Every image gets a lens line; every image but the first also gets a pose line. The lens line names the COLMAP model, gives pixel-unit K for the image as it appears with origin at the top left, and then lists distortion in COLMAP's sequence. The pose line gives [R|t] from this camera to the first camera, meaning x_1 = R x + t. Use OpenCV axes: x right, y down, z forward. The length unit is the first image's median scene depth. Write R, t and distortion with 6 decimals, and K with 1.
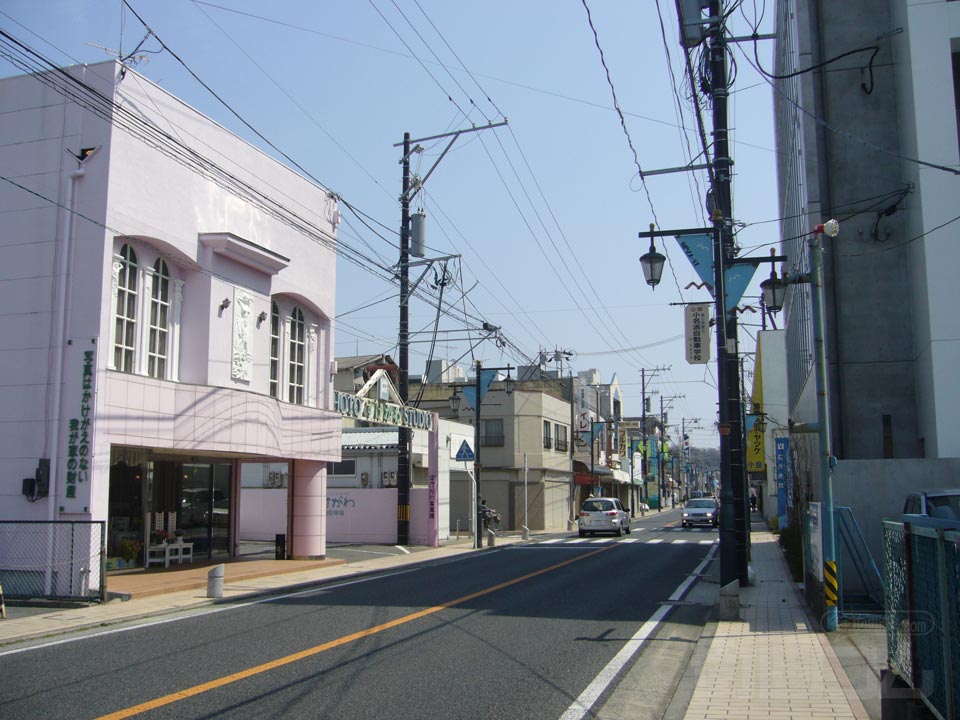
lens RADIAL K [[1037.0, 0, 480.0], [0, 1037.0, 365.1], [0, 0, 1]] dist [-0.135902, 0.000000]
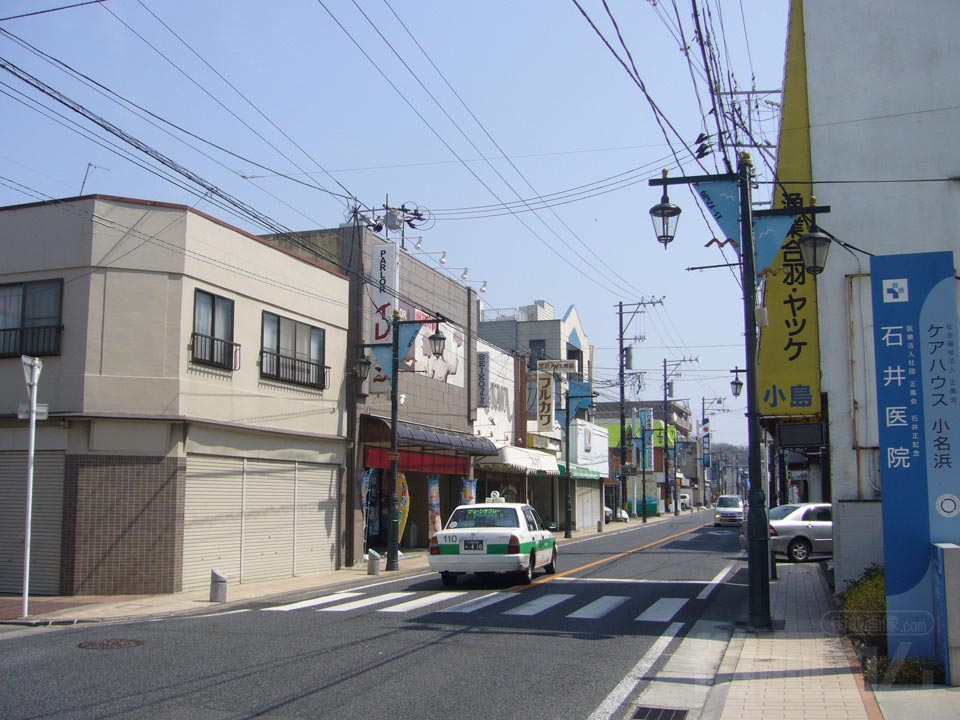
lens RADIAL K [[1037.0, 0, 480.7], [0, 1037.0, 352.1], [0, 0, 1]] dist [-0.135902, 0.000000]
pose [[0.999419, -0.009184, -0.032808, 0.092733], [0.008789, 0.999887, -0.012168, 0.043282], [0.032916, 0.011872, 0.999388, 0.344190]]
